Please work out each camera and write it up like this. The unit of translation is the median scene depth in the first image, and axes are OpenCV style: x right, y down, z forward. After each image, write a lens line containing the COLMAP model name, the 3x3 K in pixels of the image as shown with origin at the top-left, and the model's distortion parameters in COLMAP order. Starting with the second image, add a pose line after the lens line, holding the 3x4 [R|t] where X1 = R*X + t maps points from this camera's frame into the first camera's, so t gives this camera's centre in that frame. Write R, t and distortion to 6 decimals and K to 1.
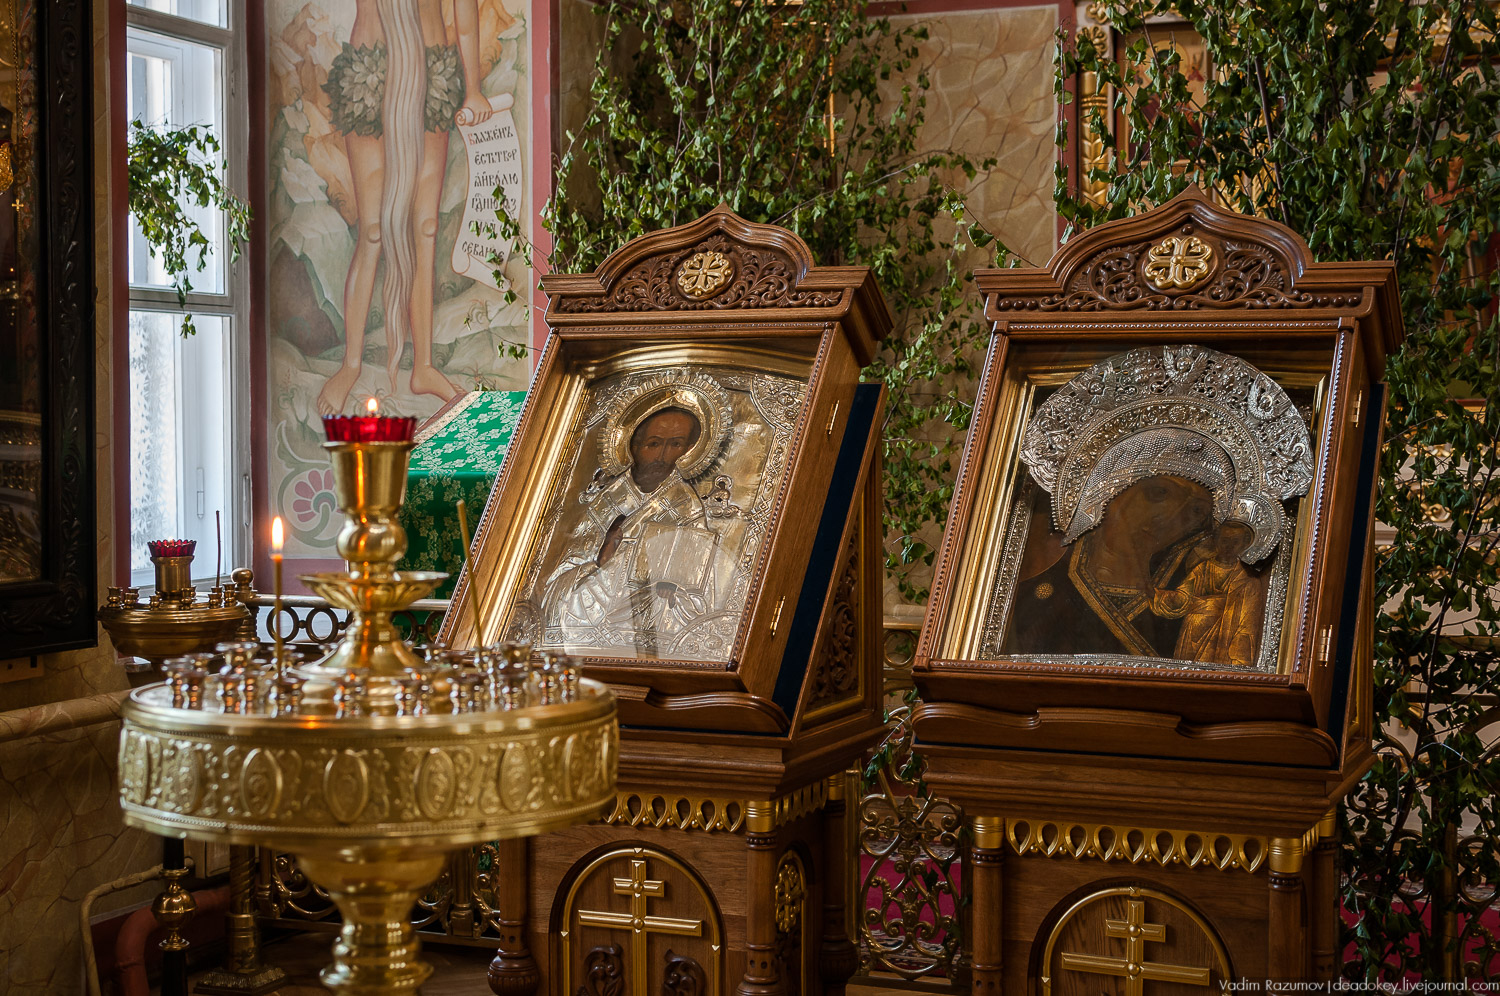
lens RADIAL K [[2283.3, 0, 750.0], [0, 2283.3, 498.0], [0, 0, 1]] dist [-0.000004, -0.049505]
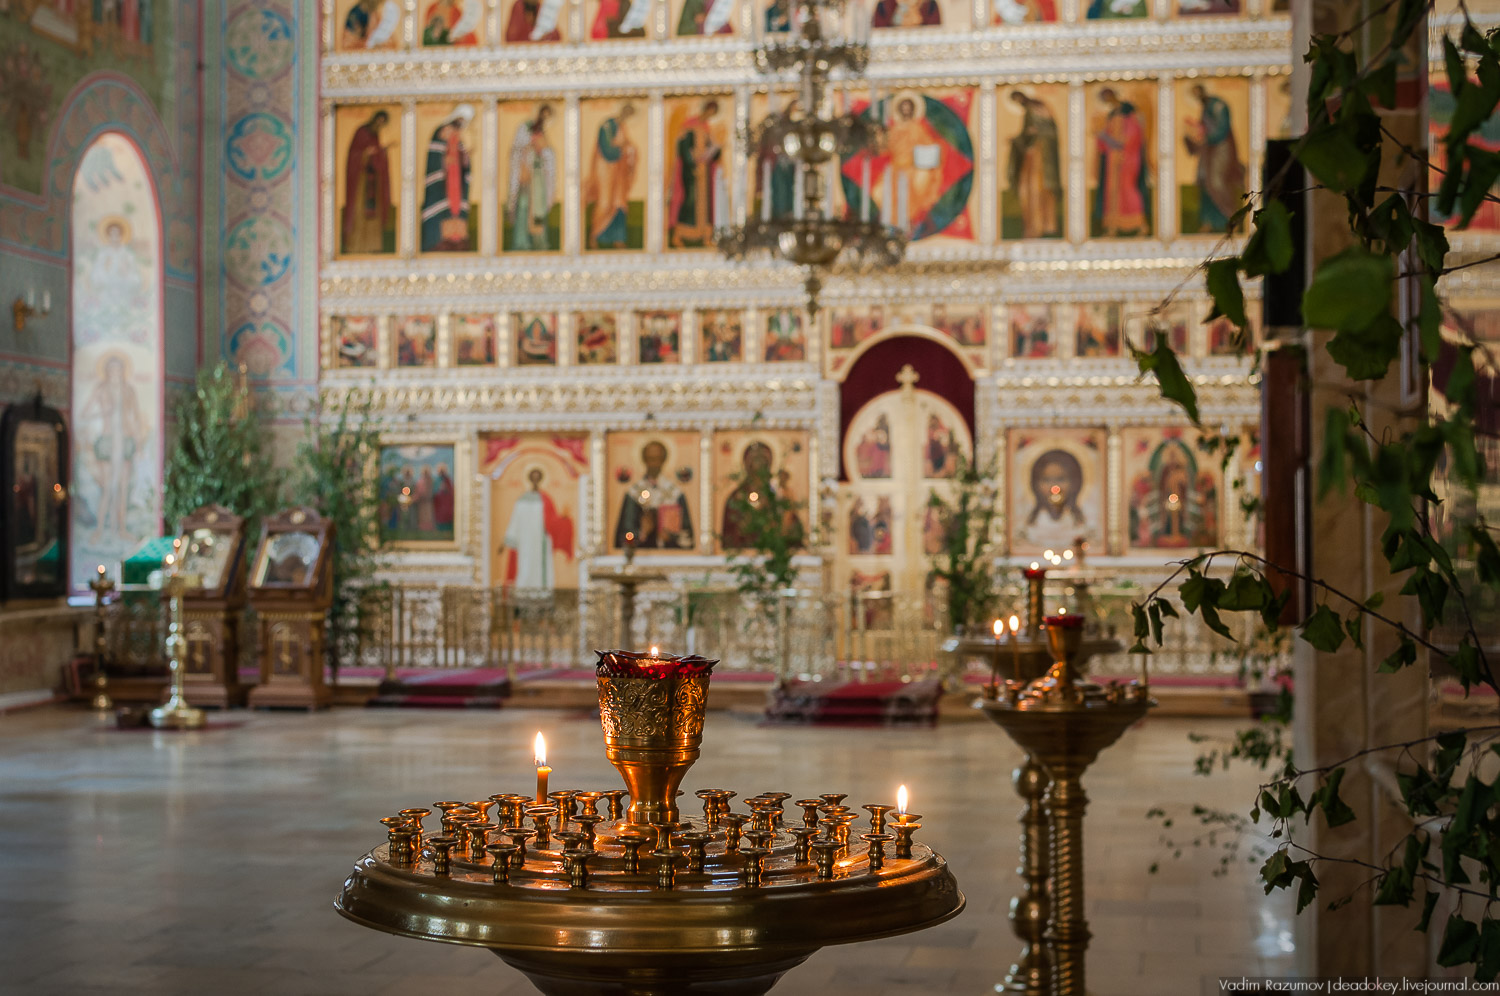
lens RADIAL K [[2283.3, 0, 750.0], [0, 2283.3, 498.0], [0, 0, 1]] dist [-0.000004, -0.049505]
pose [[0.975080, 0.005225, 0.221791, 0.016539], [0.007774, 0.998304, -0.057698, 0.125083], [-0.221716, 0.057984, 0.973386, -3.223783]]
